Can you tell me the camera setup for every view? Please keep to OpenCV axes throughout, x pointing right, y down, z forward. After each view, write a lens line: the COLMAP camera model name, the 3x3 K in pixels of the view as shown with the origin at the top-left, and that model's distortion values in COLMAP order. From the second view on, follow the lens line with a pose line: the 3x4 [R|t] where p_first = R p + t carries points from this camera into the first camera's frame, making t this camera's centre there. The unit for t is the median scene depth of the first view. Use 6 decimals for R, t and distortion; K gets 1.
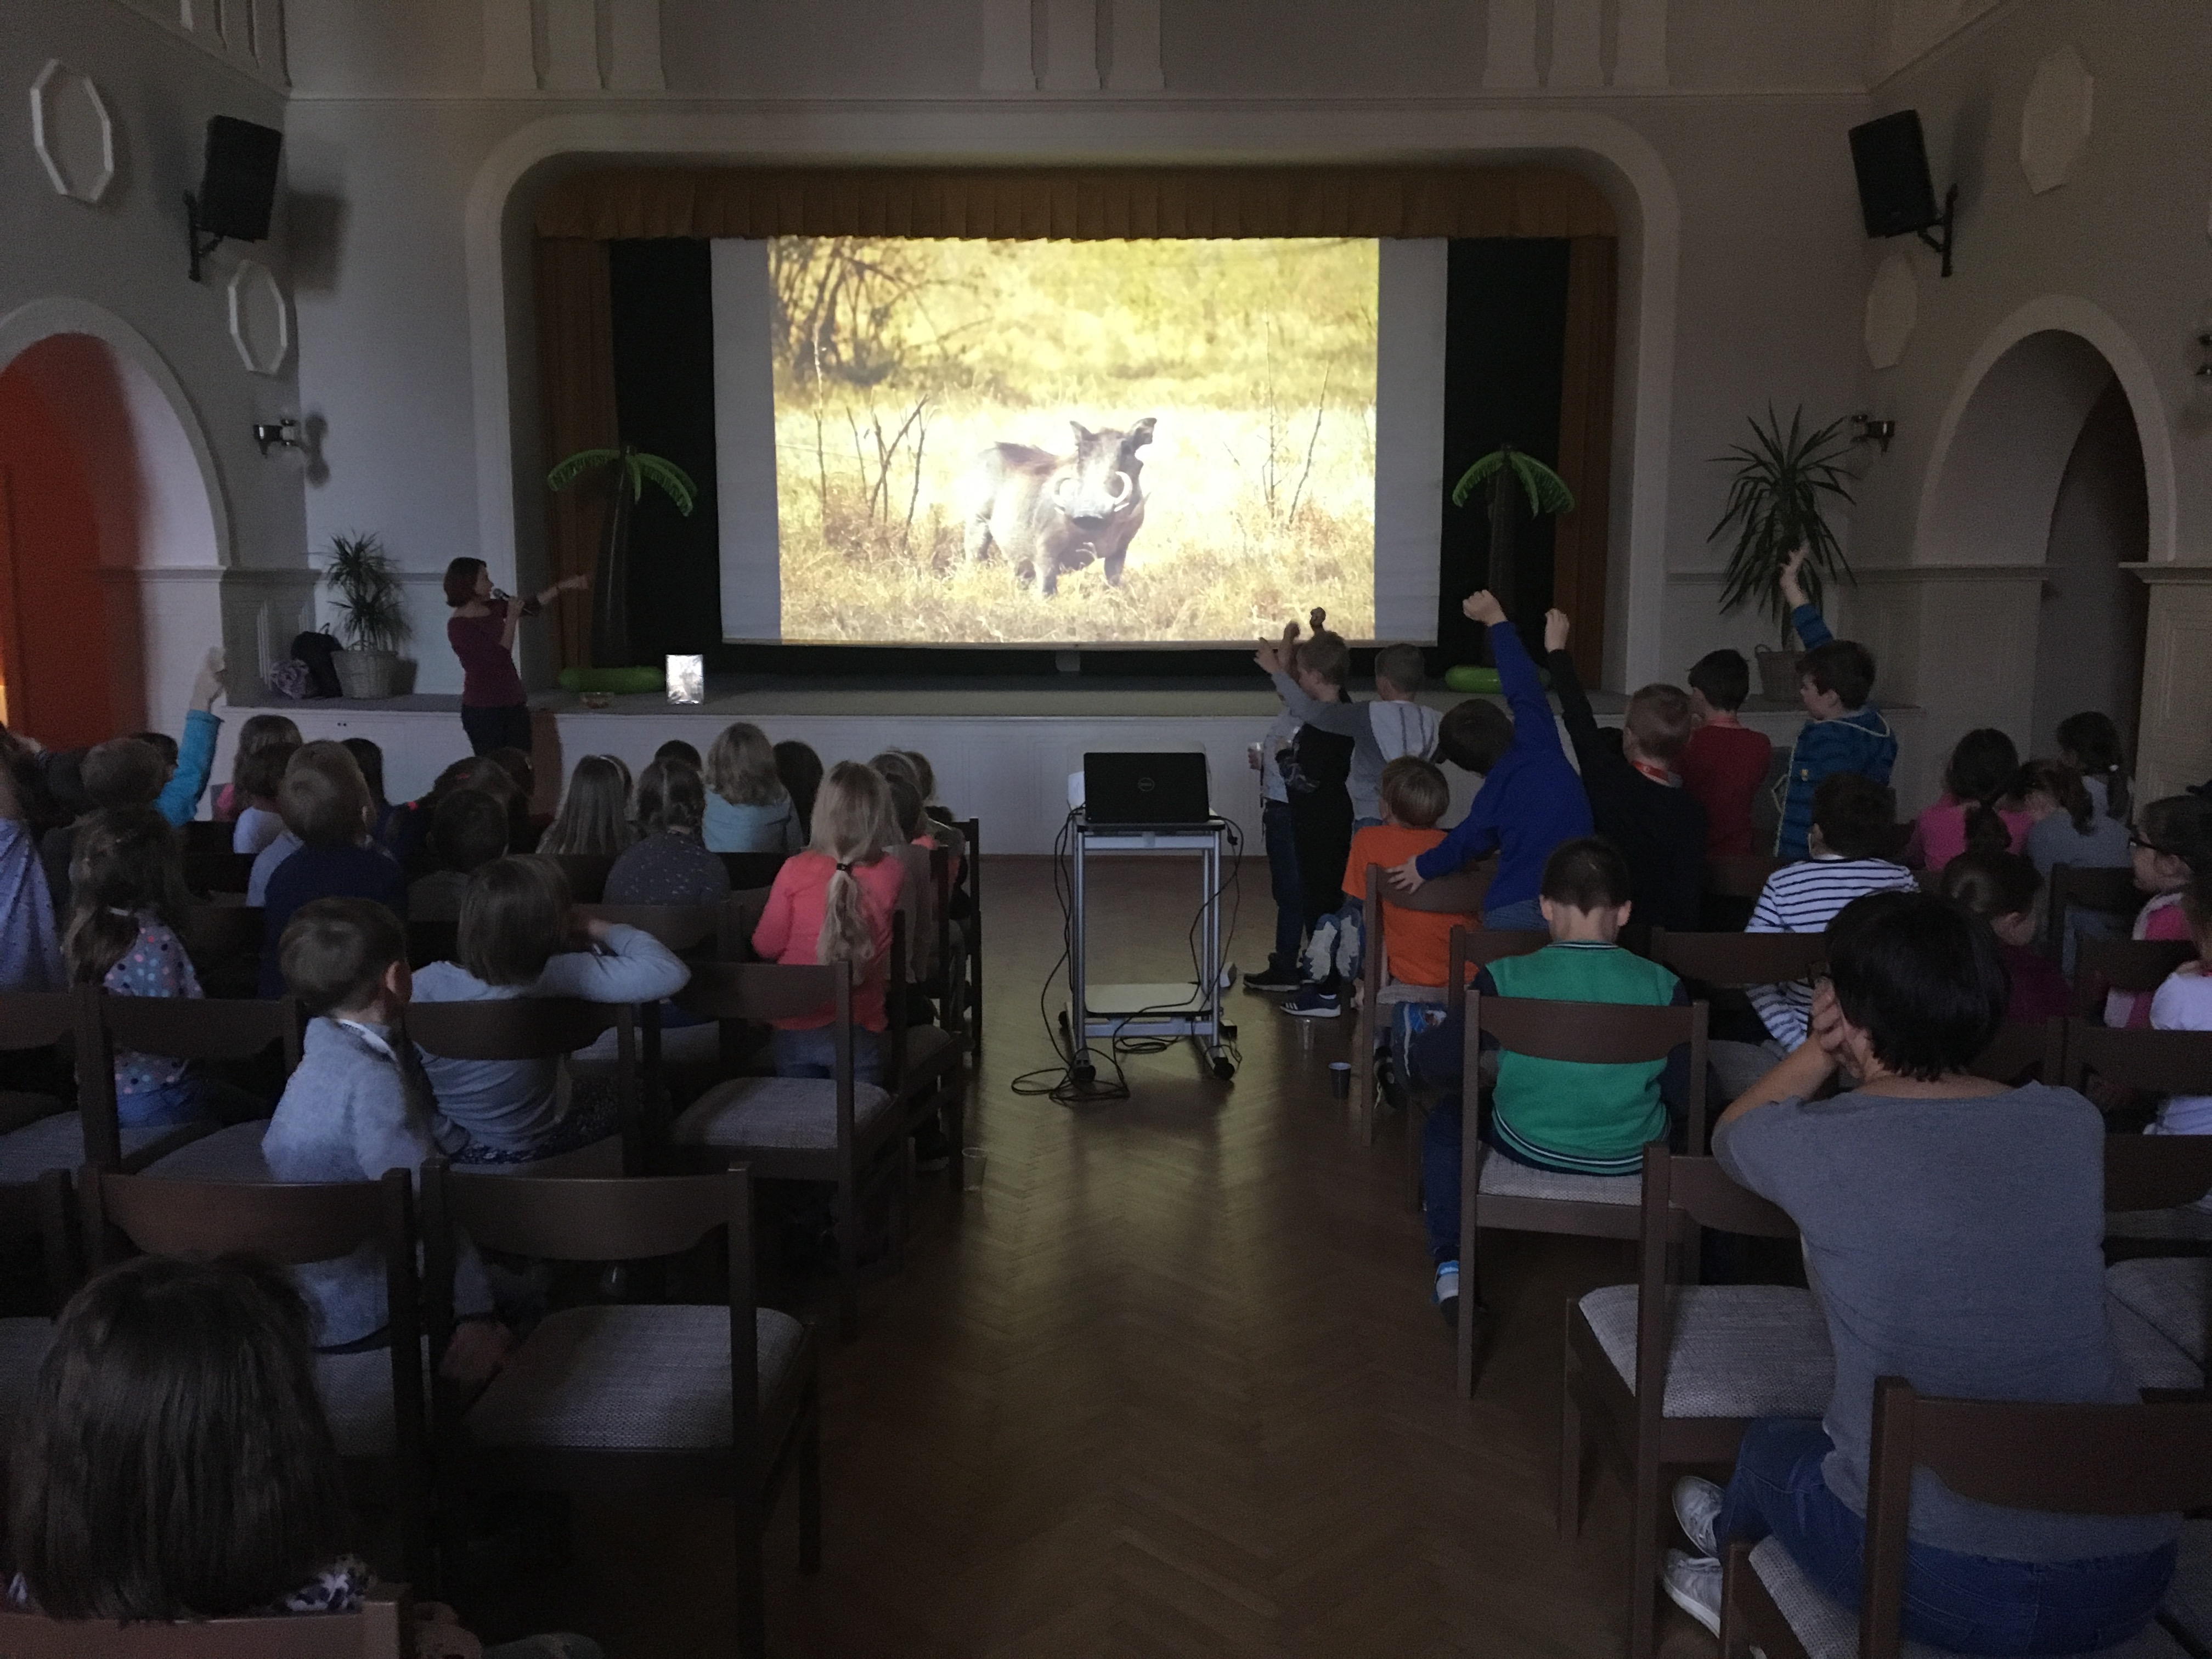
lens RADIAL K [[1827.6, 0, 1106.0], [0, 1827.6, 829.5], [0, 0, 1]] dist [0.074007, -0.128691]
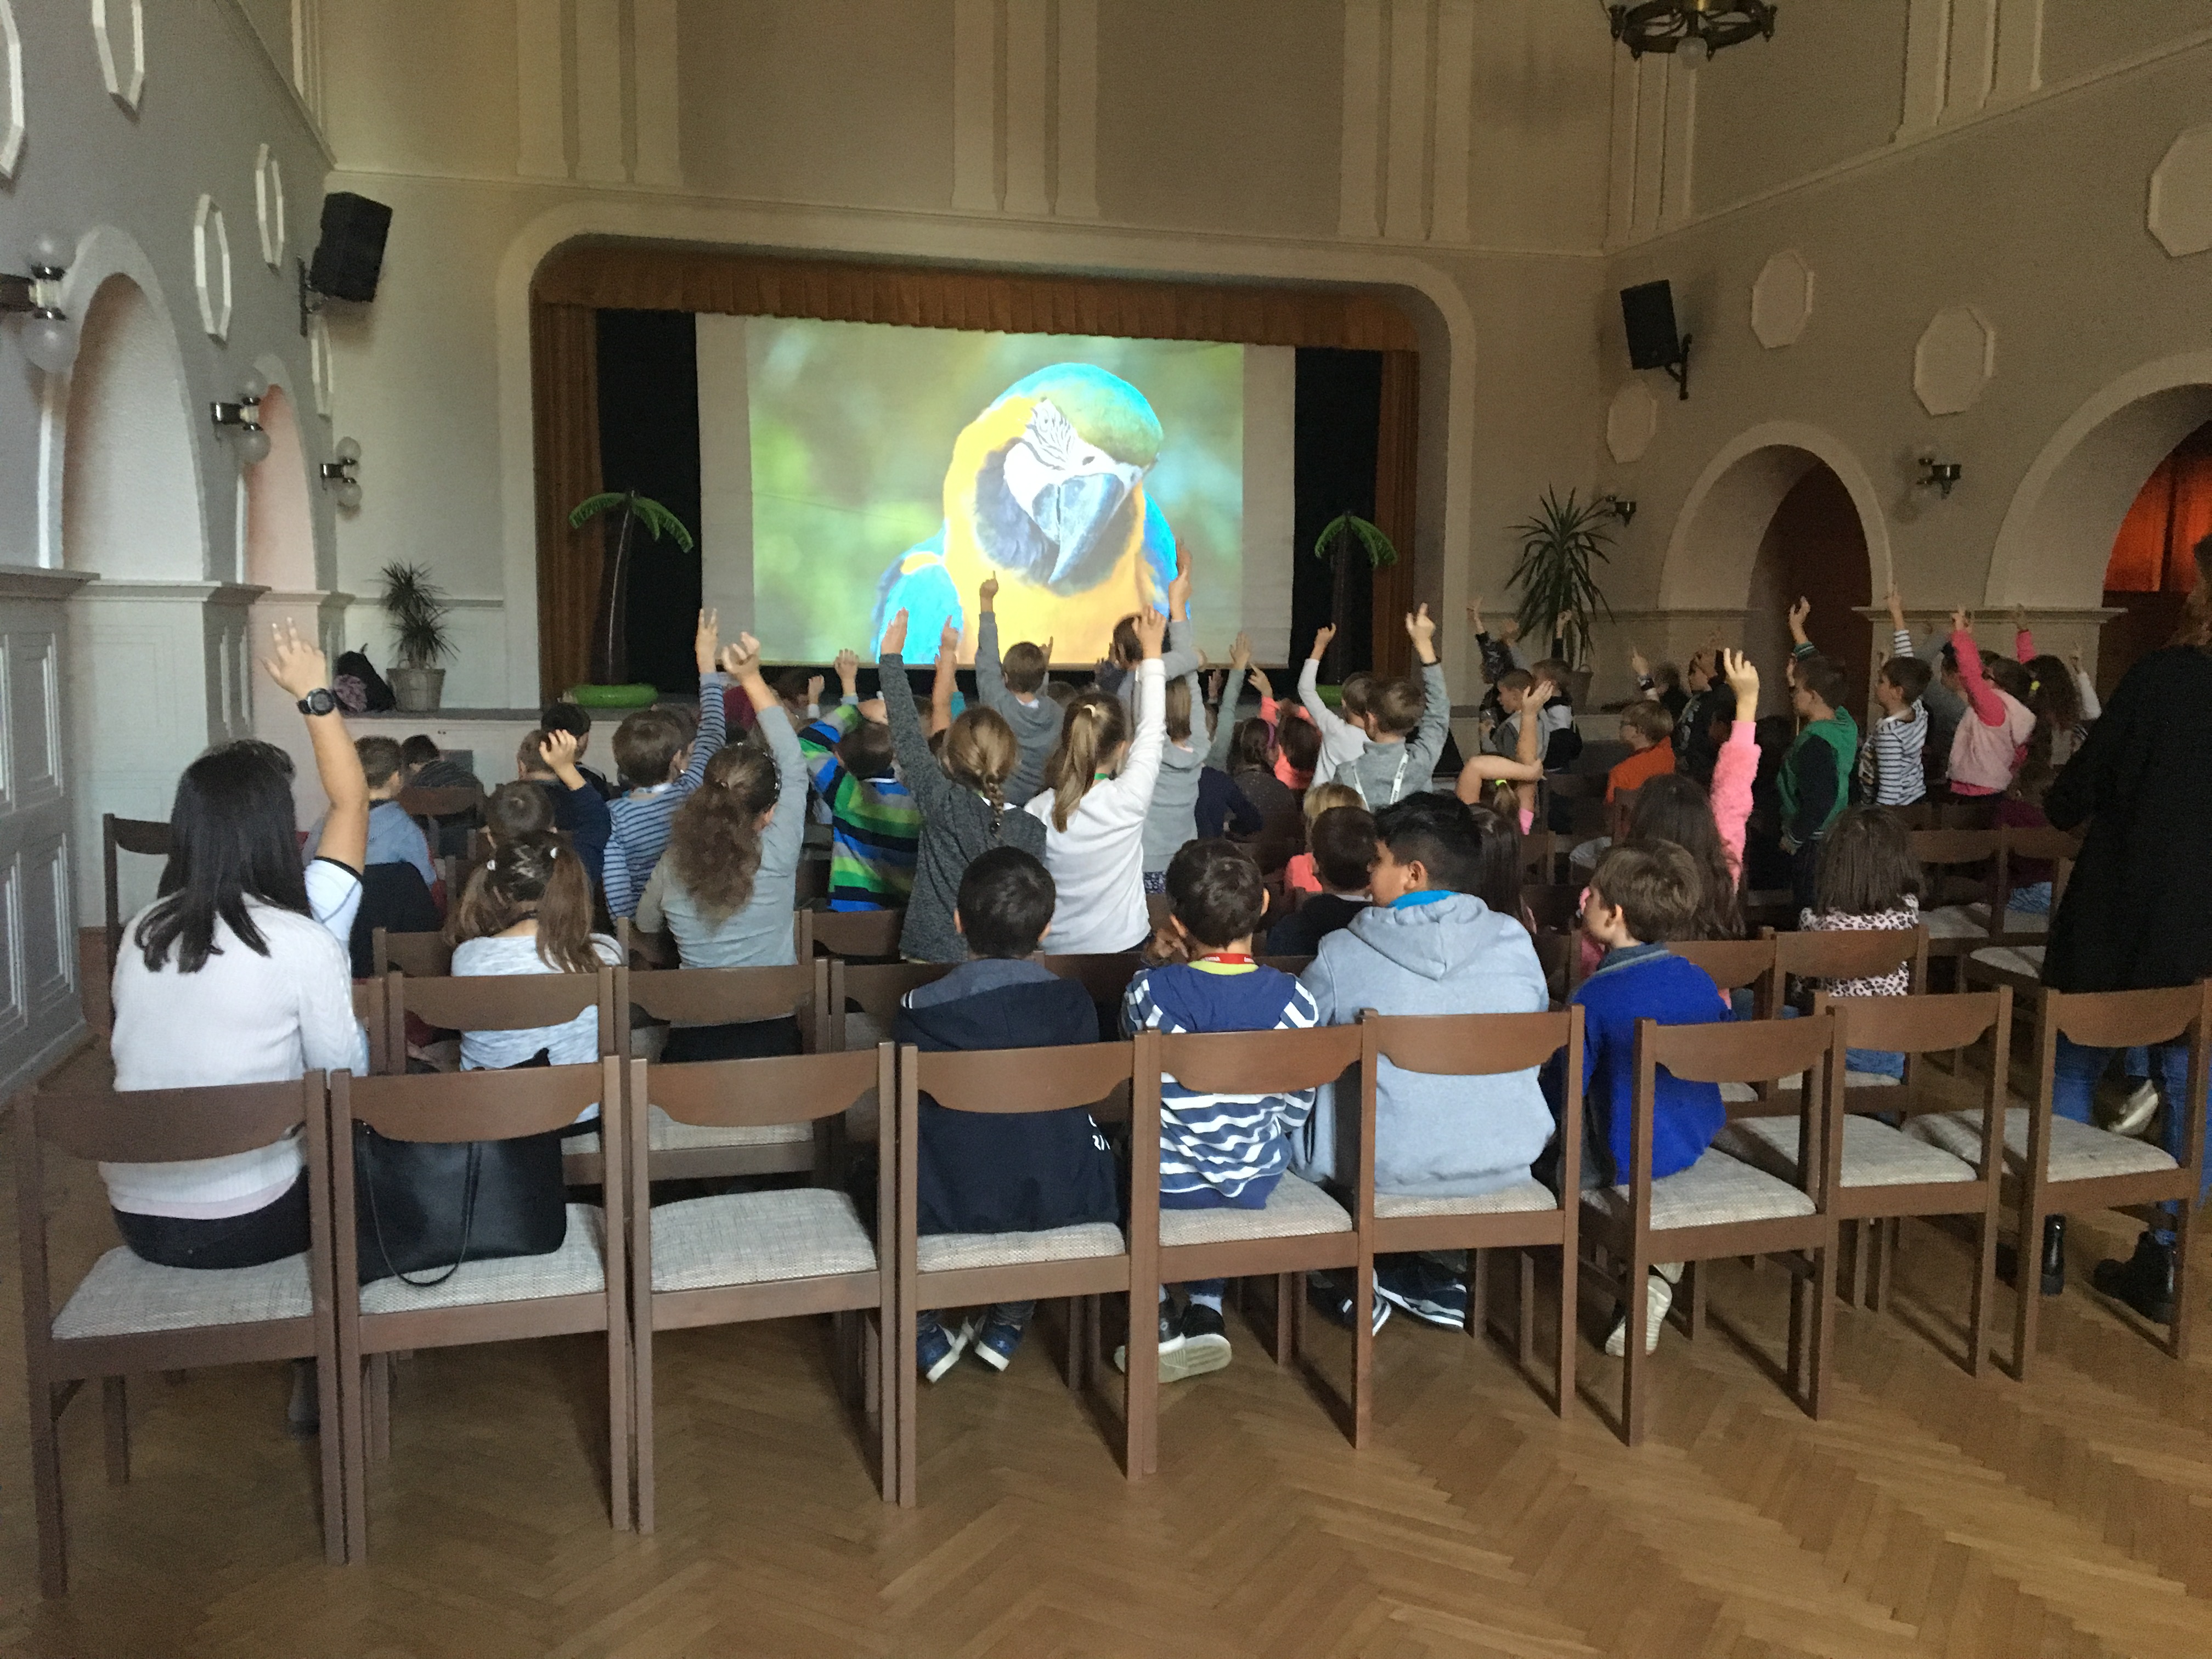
lens RADIAL K [[1838.5, 0, 1106.0], [0, 1838.5, 829.5], [0, 0, 1]] dist [0.105107, -0.217561]
pose [[0.960269, -0.021635, 0.278235, -0.321670], [0.027877, 0.999440, -0.018498, 0.032158], [-0.277679, 0.025519, 0.960335, -0.187444]]
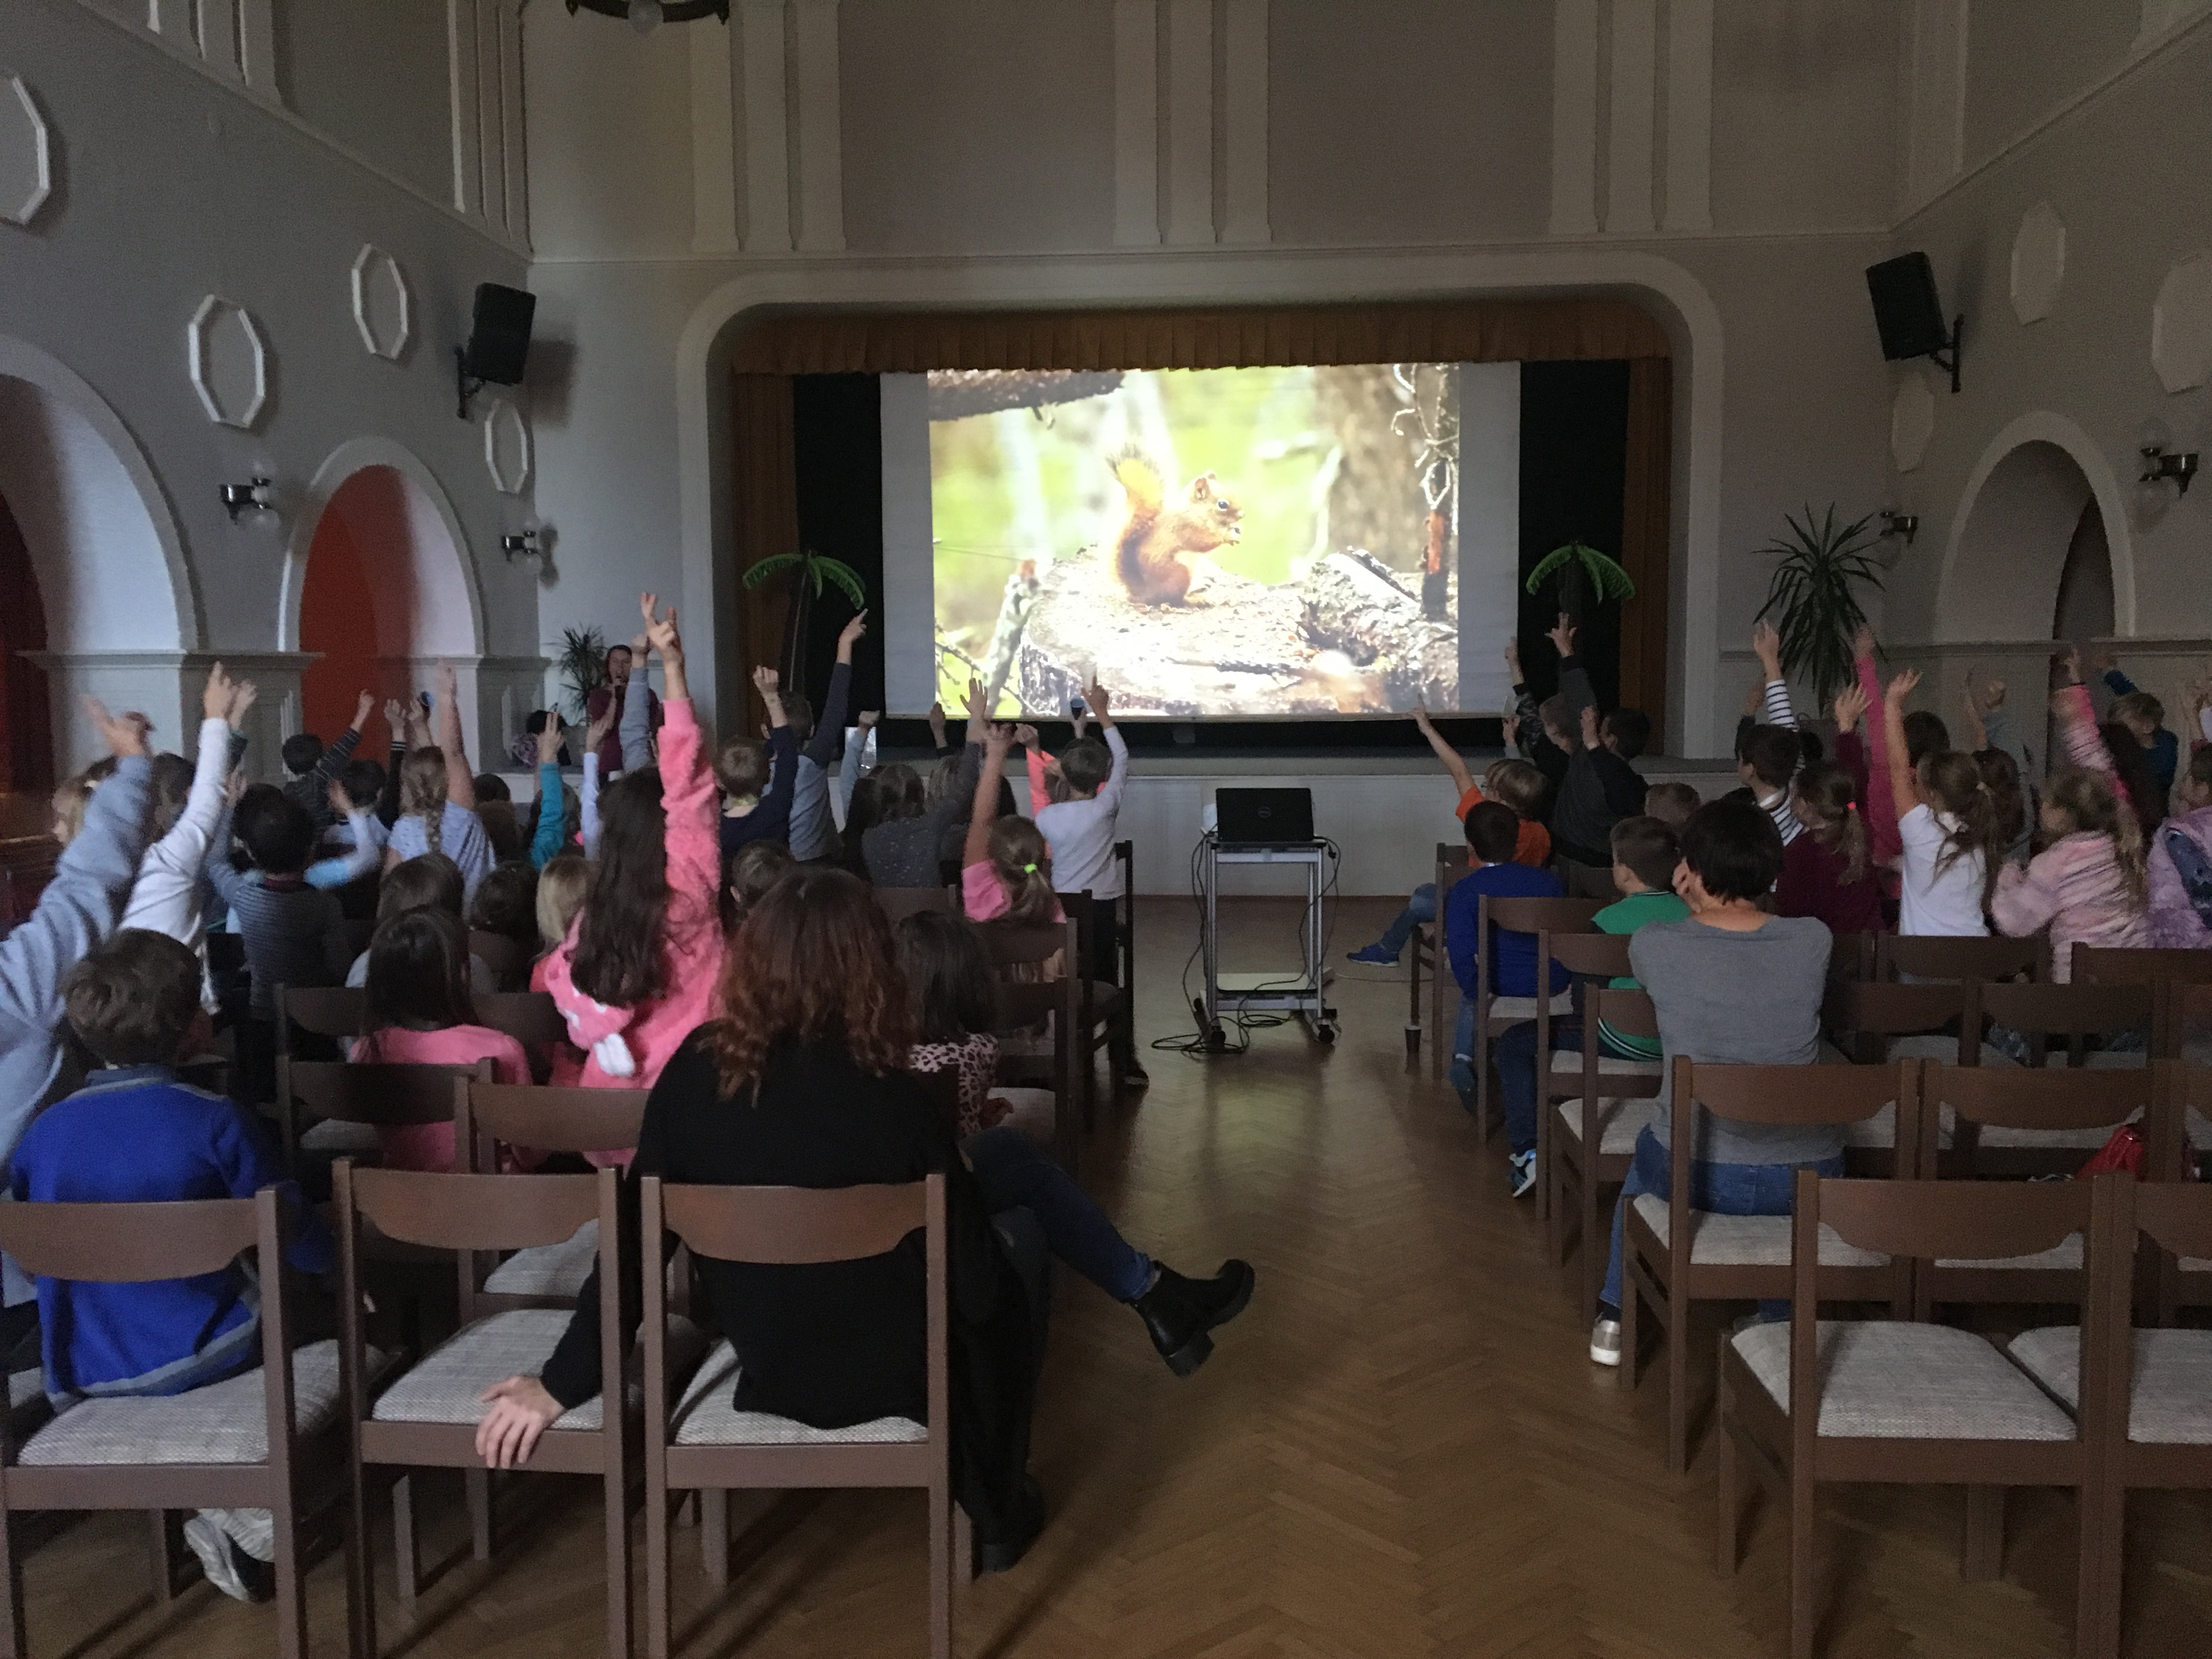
lens RADIAL K [[1827.6, 0, 1106.0], [0, 1827.6, 829.5], [0, 0, 1]] dist [0.074007, -0.128691]
pose [[0.998506, -0.002145, -0.054598, -0.009711], [-0.000452, 0.998871, -0.047508, 0.024684], [0.054638, 0.047462, 0.997378, -0.147615]]
